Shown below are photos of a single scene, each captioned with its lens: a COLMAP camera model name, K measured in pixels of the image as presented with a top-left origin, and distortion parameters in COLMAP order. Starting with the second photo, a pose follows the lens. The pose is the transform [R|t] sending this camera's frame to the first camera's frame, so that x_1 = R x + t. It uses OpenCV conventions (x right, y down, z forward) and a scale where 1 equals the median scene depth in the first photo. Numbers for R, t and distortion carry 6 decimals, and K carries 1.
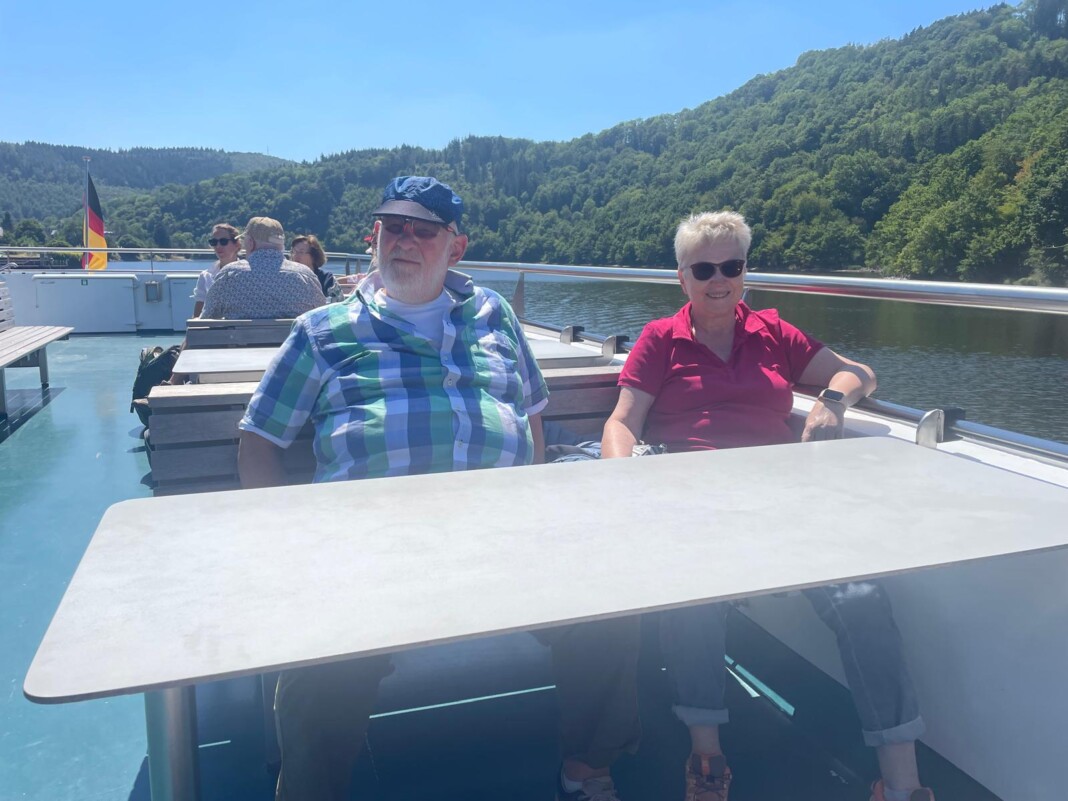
lens RADIAL K [[811.0, 0, 528.2], [0, 811.0, 404.4], [0, 0, 1]] dist [0.079105, -0.114248]
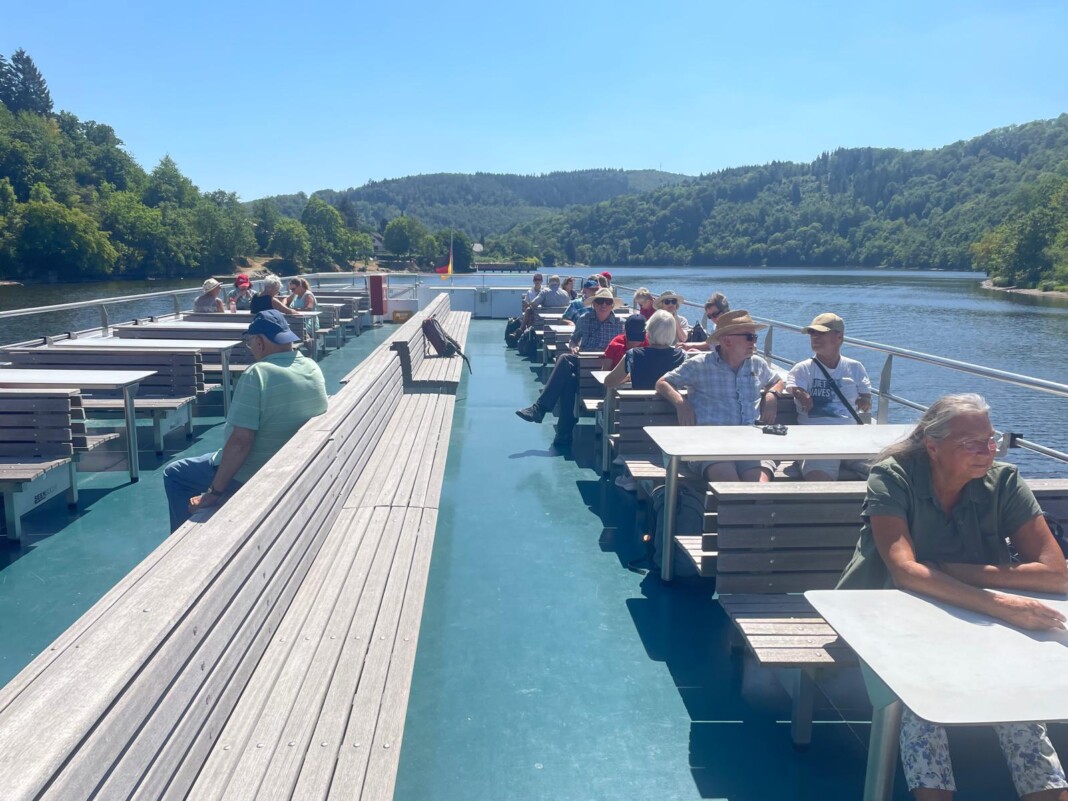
lens RADIAL K [[811.0, 0, 528.2], [0, 811.0, 404.4], [0, 0, 1]] dist [0.079105, -0.114248]
pose [[0.897239, 0.075601, -0.435024, 0.066616], [-0.078312, 0.996860, 0.011720, 0.029039], [0.434544, 0.023552, 0.900343, -0.162613]]
